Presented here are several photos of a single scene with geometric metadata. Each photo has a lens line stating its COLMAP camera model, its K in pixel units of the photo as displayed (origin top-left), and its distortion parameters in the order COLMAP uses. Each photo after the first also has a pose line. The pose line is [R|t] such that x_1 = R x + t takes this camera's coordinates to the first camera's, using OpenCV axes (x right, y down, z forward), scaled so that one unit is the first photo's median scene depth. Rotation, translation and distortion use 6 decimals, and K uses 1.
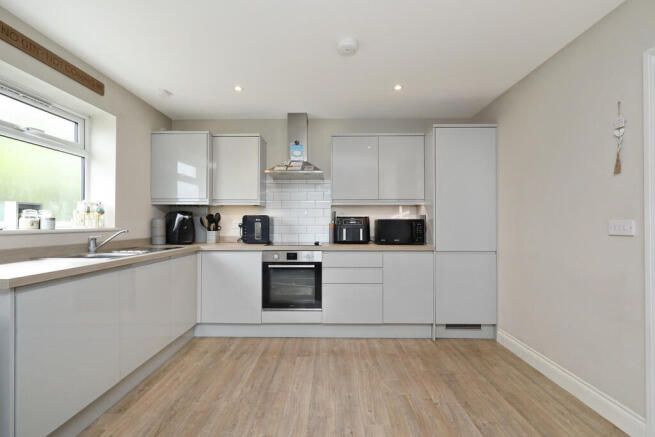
lens RADIAL K [[294.4, 0, 328.0], [0, 294.4, 220.2], [0, 0, 1]] dist [-0.002614, -0.000158]
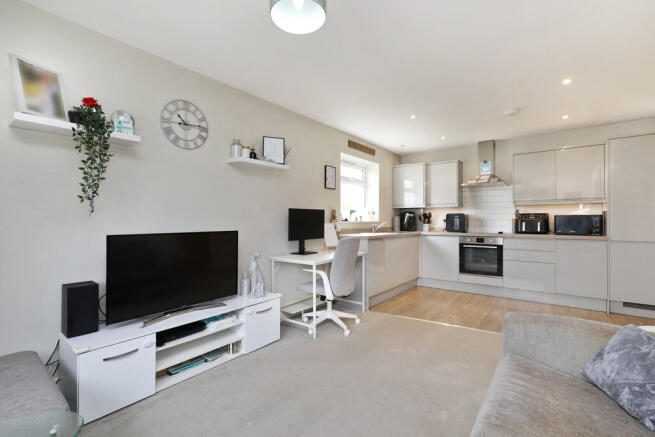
lens RADIAL K [[294.4, 0, 328.0], [0, 294.4, 220.2], [0, 0, 1]] dist [-0.002614, -0.000158]
pose [[0.789181, -0.001824, -0.614158, 0.178292], [0.007089, 0.999956, 0.006139, 0.004359], [0.614120, -0.009199, 0.789159, -0.632194]]
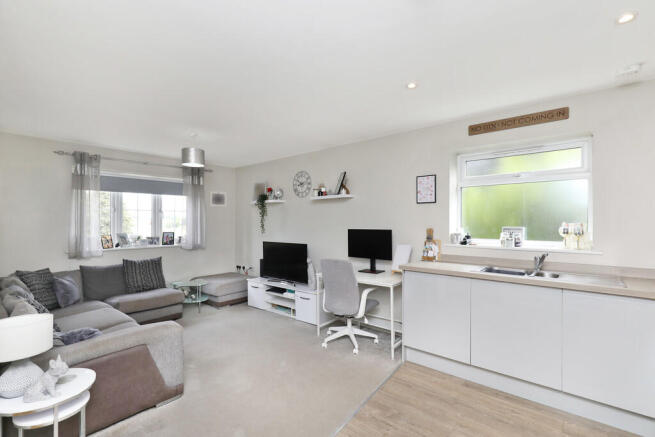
lens RADIAL K [[294.4, 0, 328.0], [0, 294.4, 220.2], [0, 0, 1]] dist [-0.002614, -0.000158]
pose [[-0.638748, -0.000324, -0.769416, 0.431277], [0.009306, 0.999924, -0.008147, -0.059945], [0.769360, -0.012364, -0.638696, 0.805683]]
